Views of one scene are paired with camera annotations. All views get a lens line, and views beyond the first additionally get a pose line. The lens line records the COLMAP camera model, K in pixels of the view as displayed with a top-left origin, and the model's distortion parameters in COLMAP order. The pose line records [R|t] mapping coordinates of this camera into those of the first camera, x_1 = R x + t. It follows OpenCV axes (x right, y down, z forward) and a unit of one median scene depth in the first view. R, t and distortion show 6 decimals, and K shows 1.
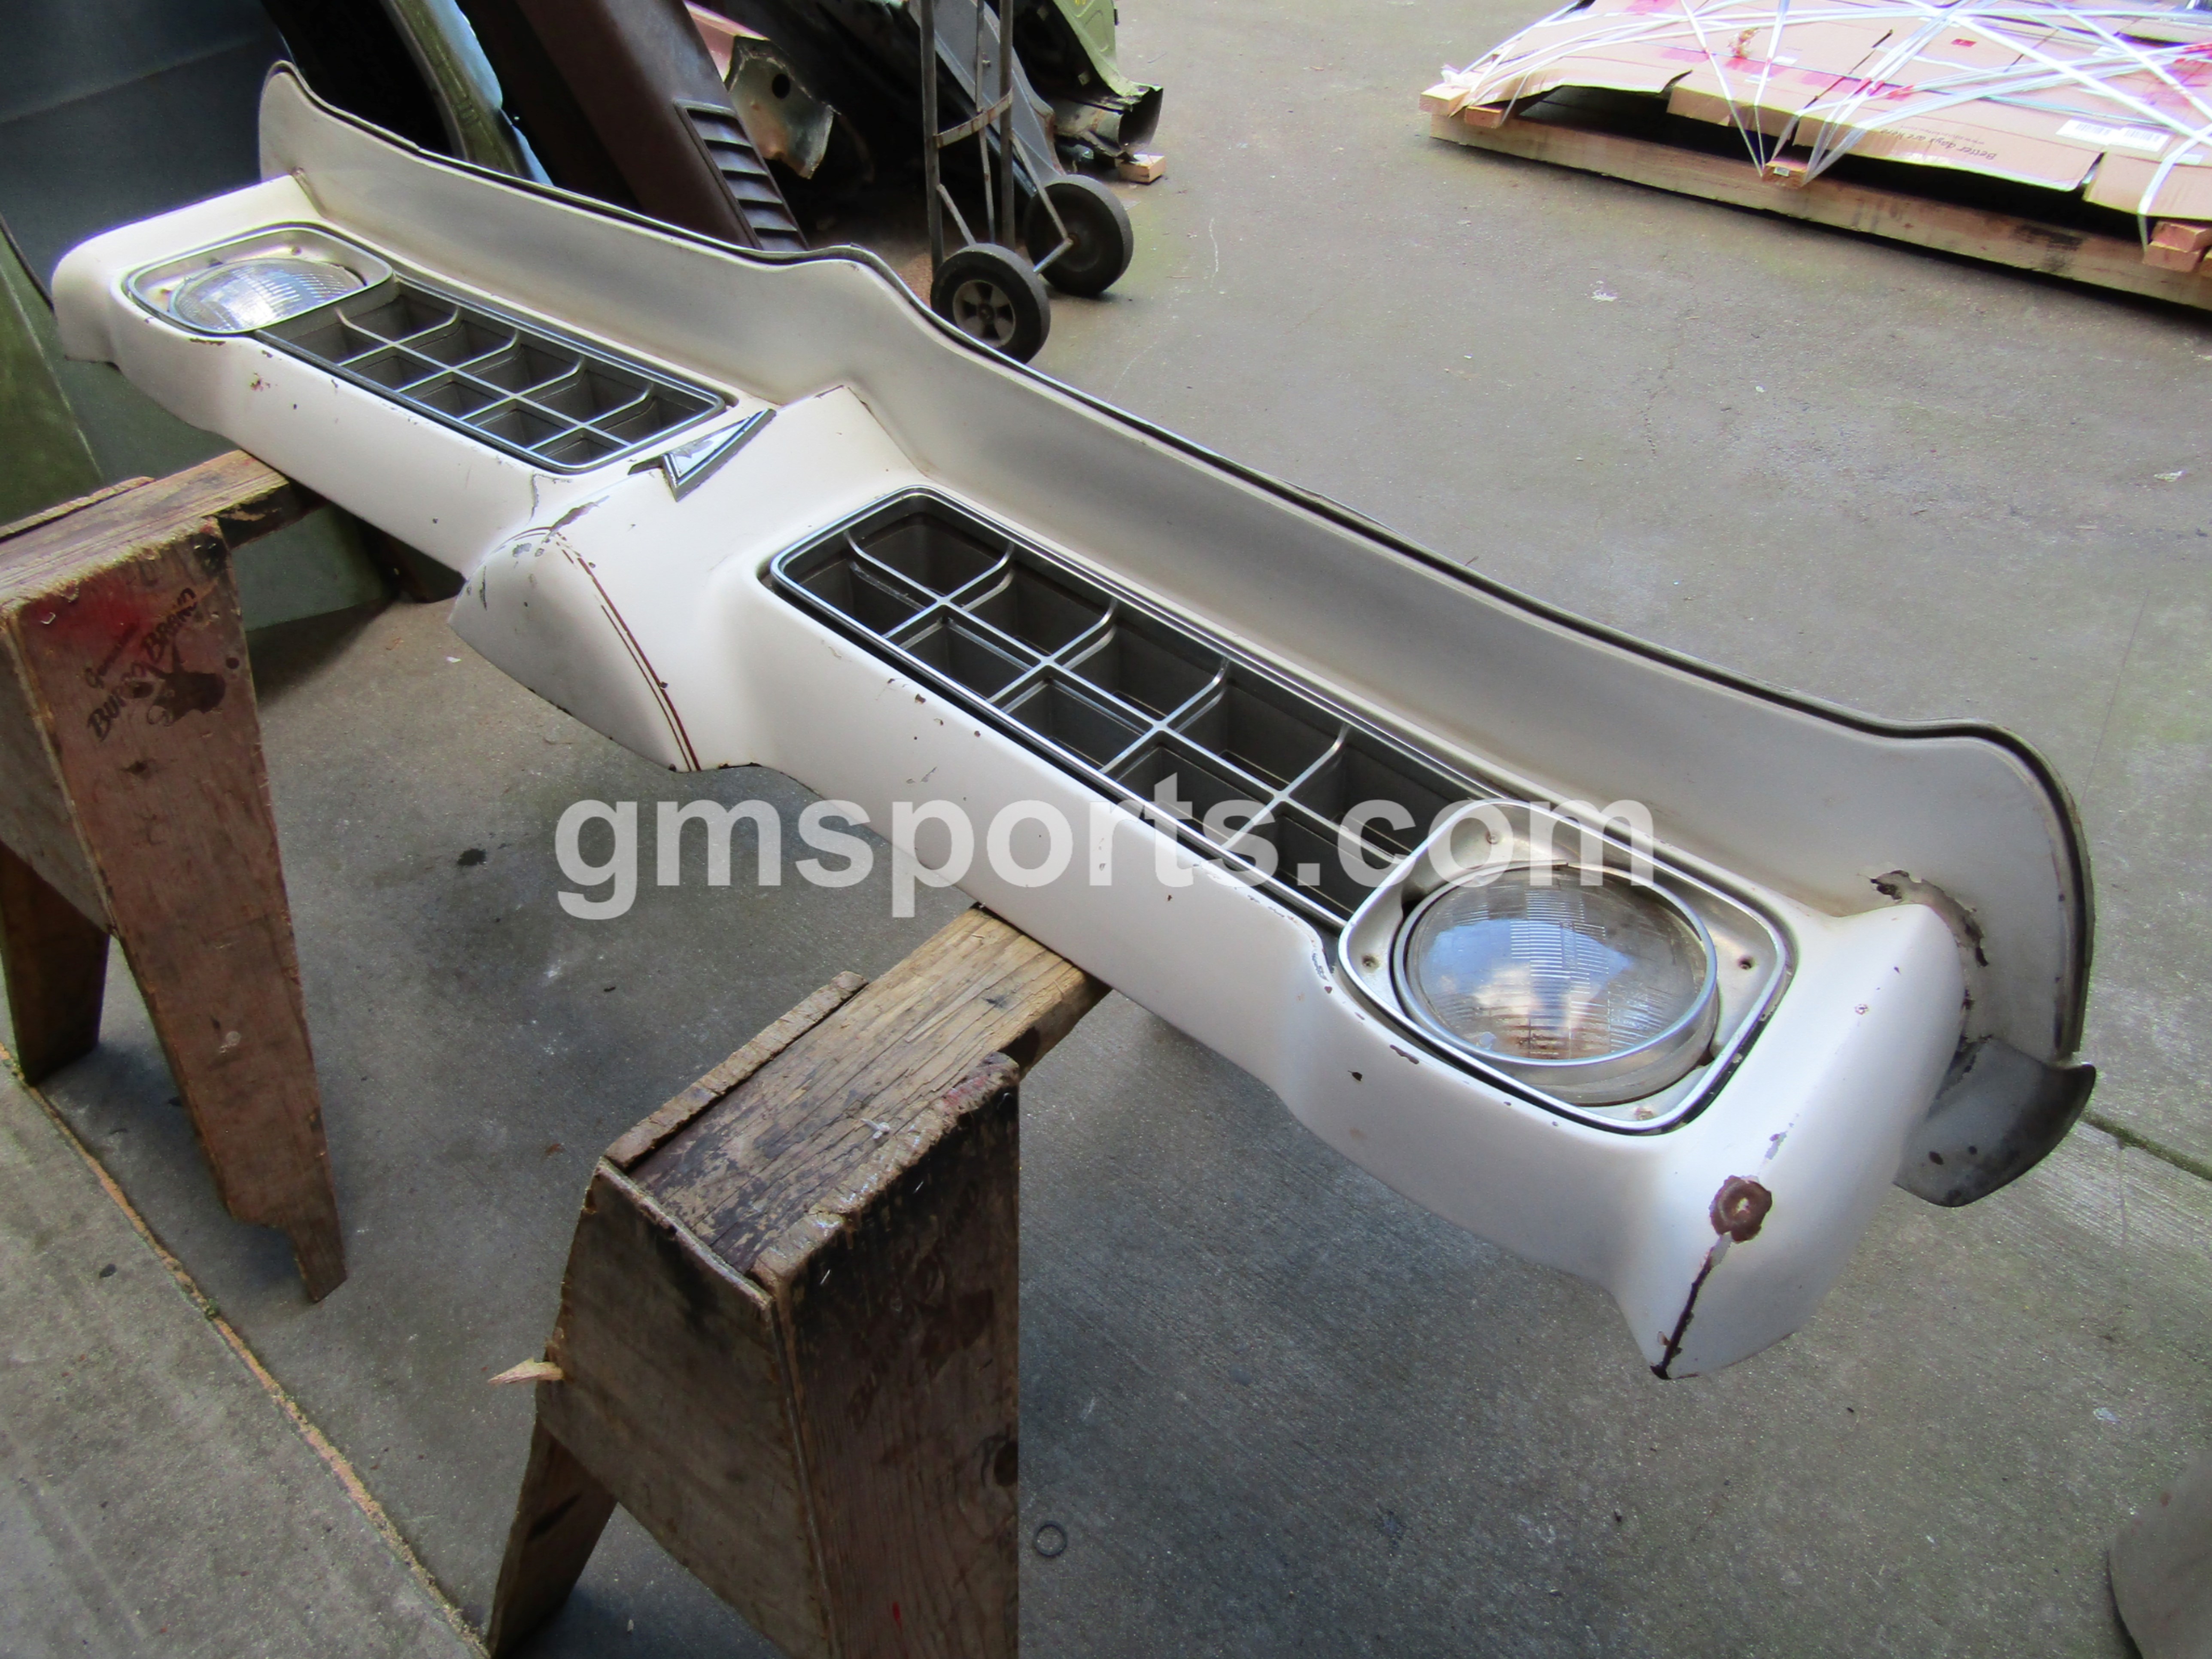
lens RADIAL K [[1584.1, 0, 1106.0], [0, 1584.1, 829.5], [0, 0, 1]] dist [-0.004705, -0.004240]
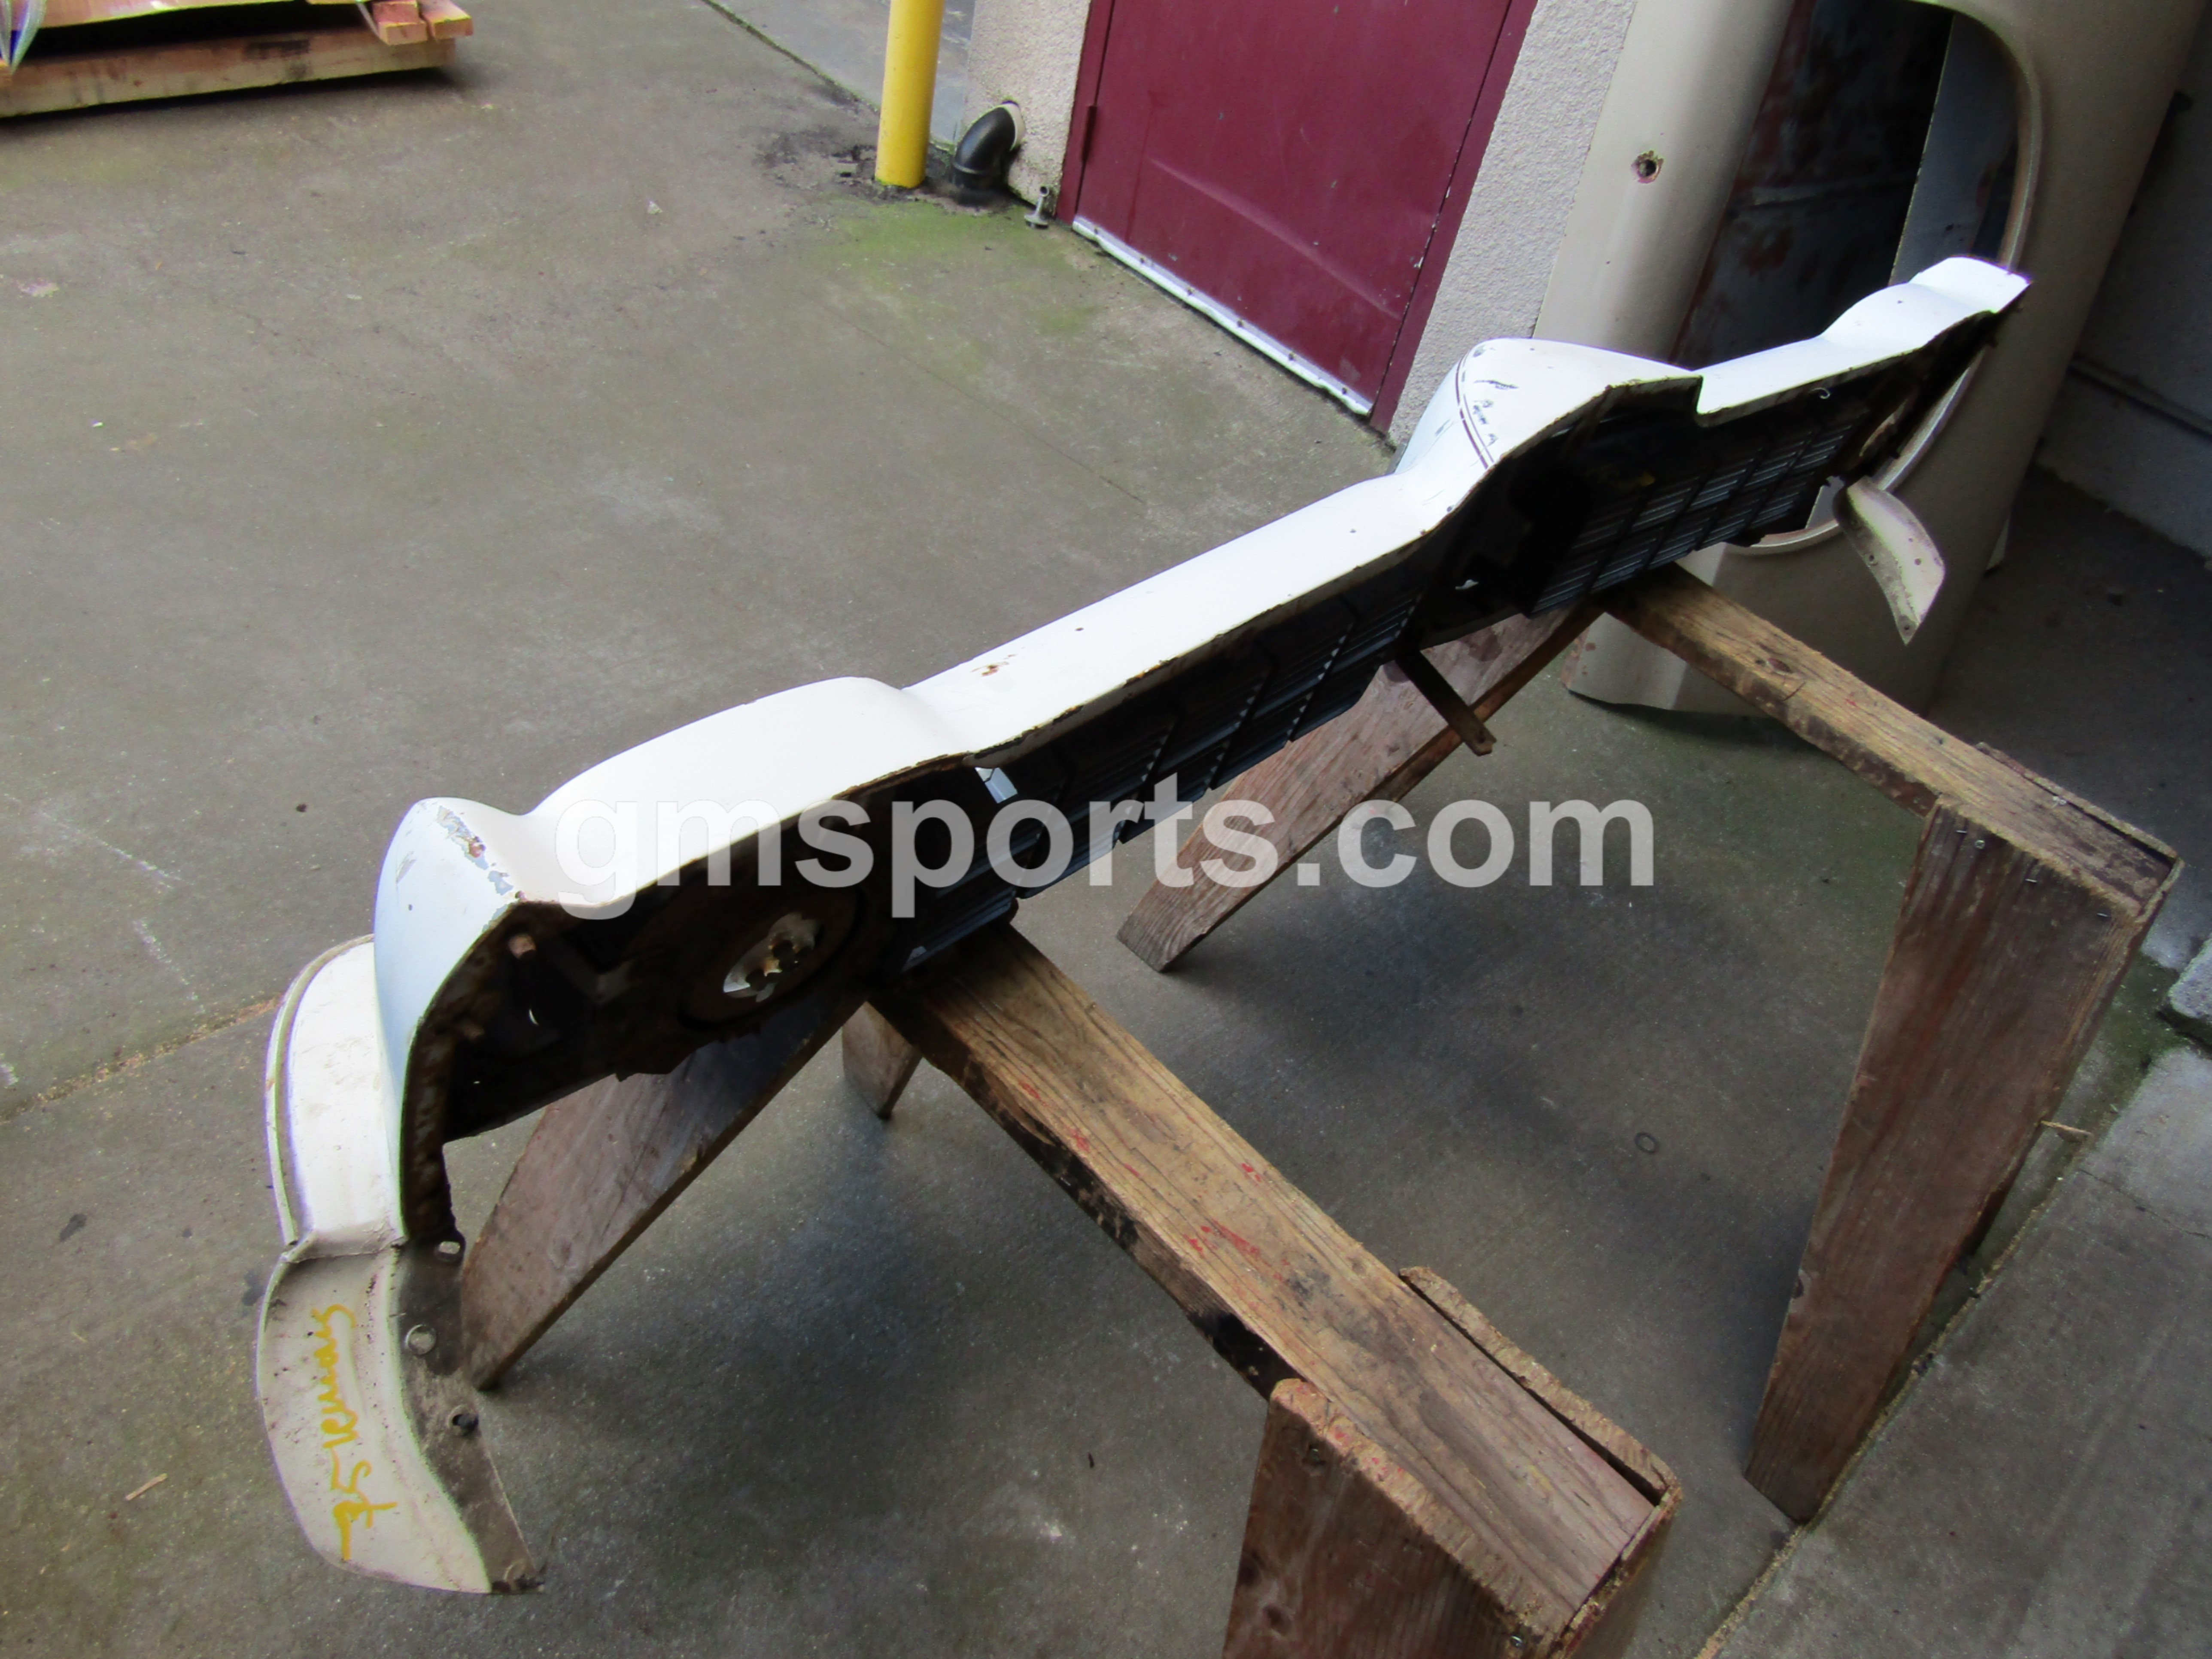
lens RADIAL K [[1584.1, 0, 1106.0], [0, 1584.1, 829.5], [0, 0, 1]] dist [-0.004705, -0.004240]
pose [[0.095709, -0.664921, 0.740756, -0.414477], [0.499427, 0.675804, 0.542090, -0.330857], [-0.861053, 0.318070, 0.396760, 0.331663]]
